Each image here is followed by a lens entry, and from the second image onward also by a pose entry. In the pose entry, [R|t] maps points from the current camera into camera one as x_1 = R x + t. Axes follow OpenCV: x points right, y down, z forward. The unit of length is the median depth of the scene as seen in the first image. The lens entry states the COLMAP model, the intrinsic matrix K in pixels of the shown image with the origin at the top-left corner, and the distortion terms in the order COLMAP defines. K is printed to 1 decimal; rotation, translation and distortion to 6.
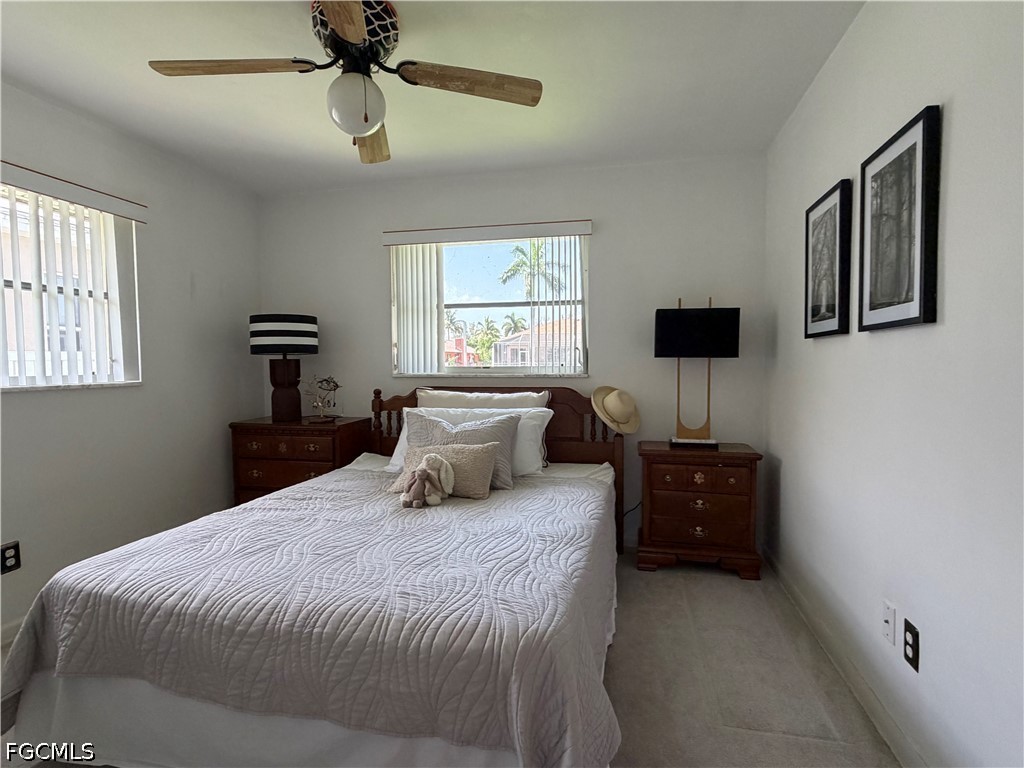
lens RADIAL K [[536.5, 0, 517.1], [0, 536.5, 382.3], [0, 0, 1]] dist [-0.002283, -0.000475]
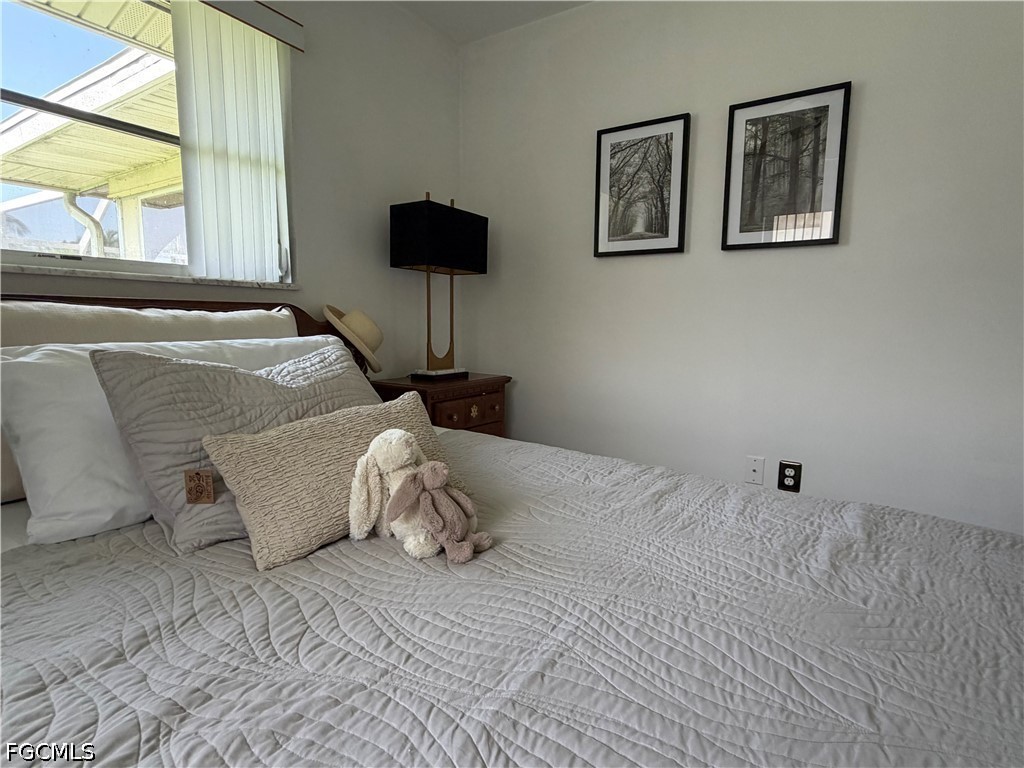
lens RADIAL K [[536.5, 0, 509.6], [0, 536.5, 385.5], [0, 0, 1]] dist [-0.002283, -0.000475]
pose [[0.356705, -0.105229, 0.928272, -0.417084], [0.018546, 0.994238, 0.105580, 0.044353], [-0.934033, -0.020446, 0.356601, 0.610368]]
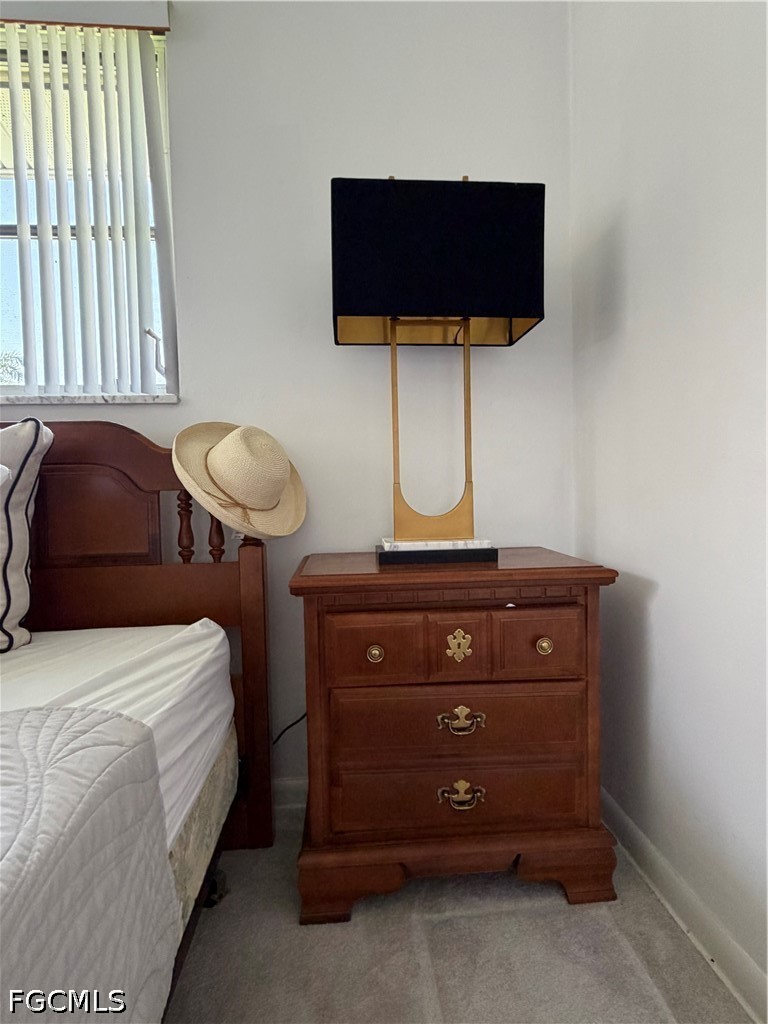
lens RADIAL K [[536.5, 0, 385.5], [0, 536.5, 506.2], [0, 0, 1]] dist [-0.002283, -0.000475]
pose [[0.957792, -0.029833, 0.285909, 0.184653], [0.029896, 0.999544, 0.004146, 0.078947], [-0.285902, 0.004576, 0.958248, 0.641026]]
